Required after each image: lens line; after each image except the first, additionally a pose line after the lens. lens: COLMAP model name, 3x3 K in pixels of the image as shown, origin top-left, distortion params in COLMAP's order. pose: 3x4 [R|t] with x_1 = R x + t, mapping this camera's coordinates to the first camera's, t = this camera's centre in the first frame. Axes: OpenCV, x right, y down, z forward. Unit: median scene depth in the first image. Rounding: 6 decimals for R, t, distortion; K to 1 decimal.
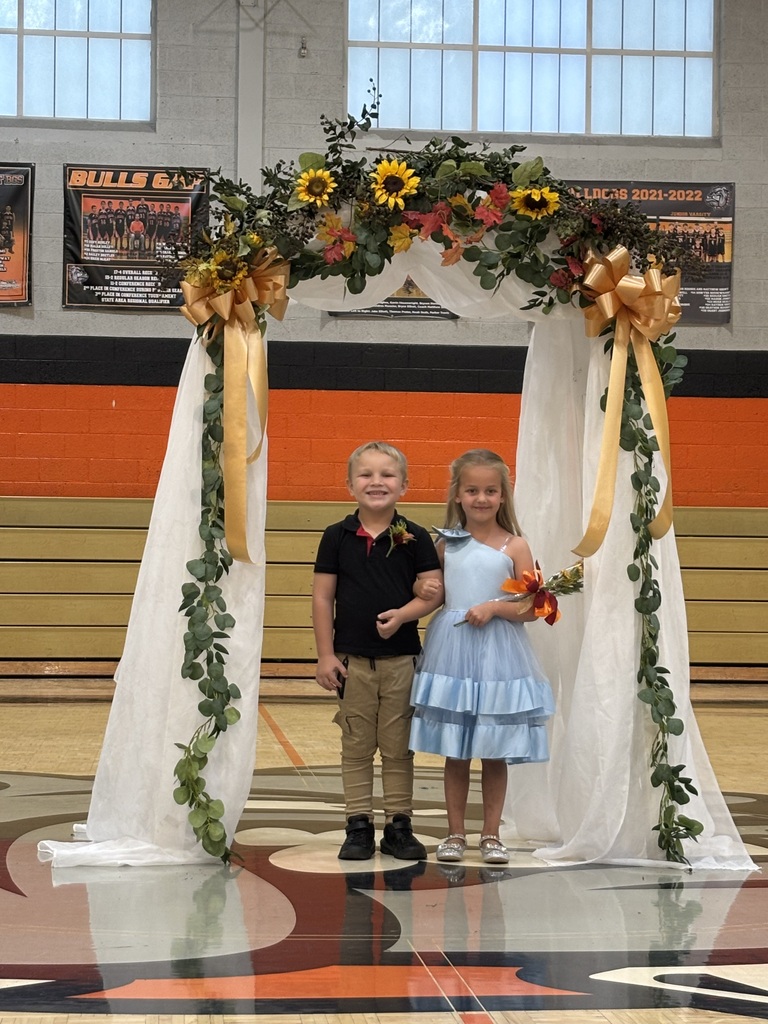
lens RADIAL K [[2249.8, 0, 374.8], [0, 2249.8, 502.2], [0, 0, 1]] dist [0.087260, 0.000000]
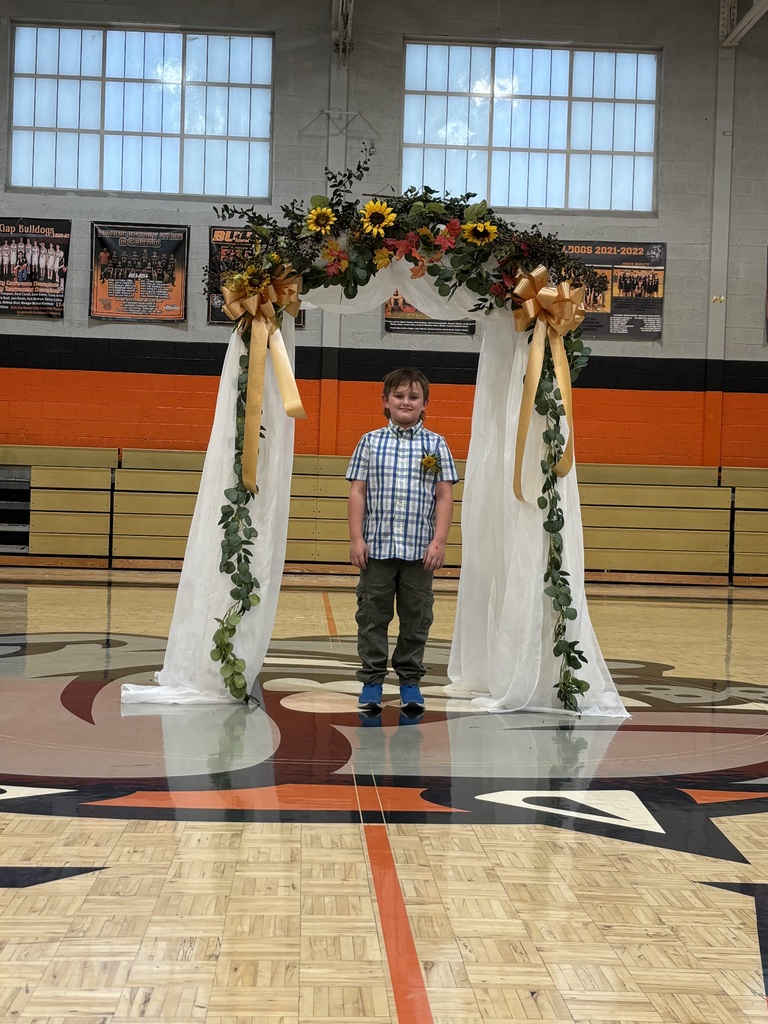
lens RADIAL K [[1471.5, 0, 368.7], [0, 1471.5, 516.9], [0, 0, 1]] dist [0.055709, 0.000000]
pose [[0.998608, 0.018415, -0.049432, 0.050828], [-0.016550, 0.999146, 0.037863, 0.007596], [0.050087, -0.036992, 0.998060, 0.088825]]
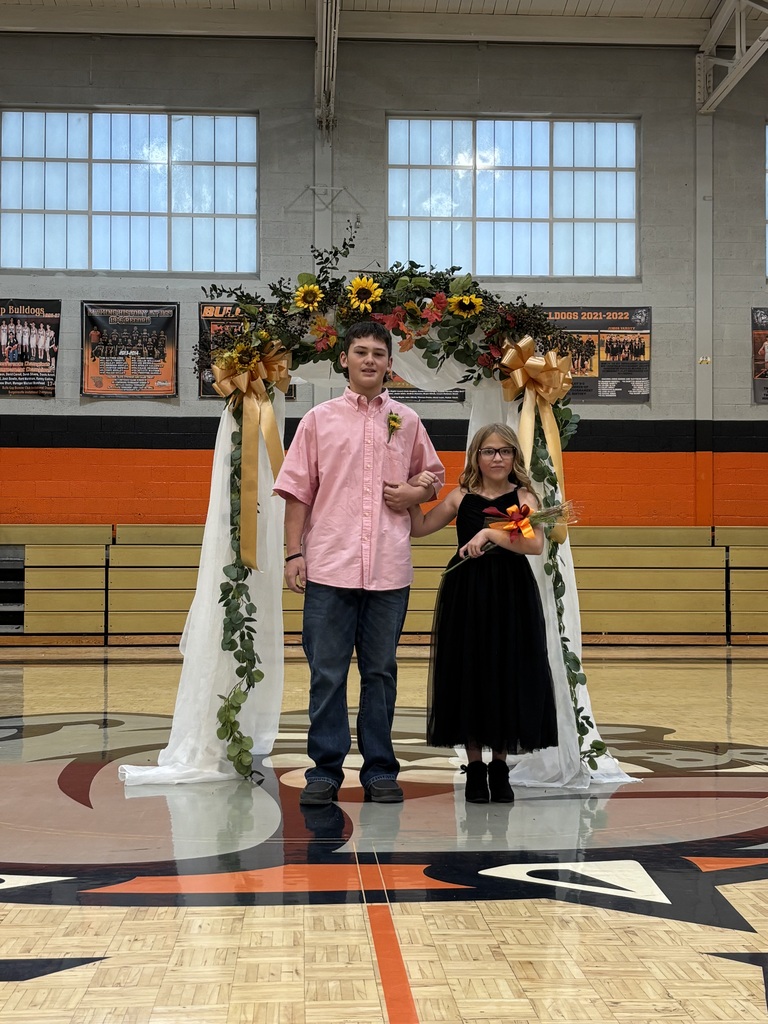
lens RADIAL K [[1471.5, 0, 378.8], [0, 1471.5, 516.5], [0, 0, 1]] dist [0.055709, 0.000000]
pose [[0.999147, -0.011900, -0.039545, 0.051595], [0.011584, 0.999899, -0.008217, 0.004446], [0.039639, 0.007751, 0.999184, 0.087493]]
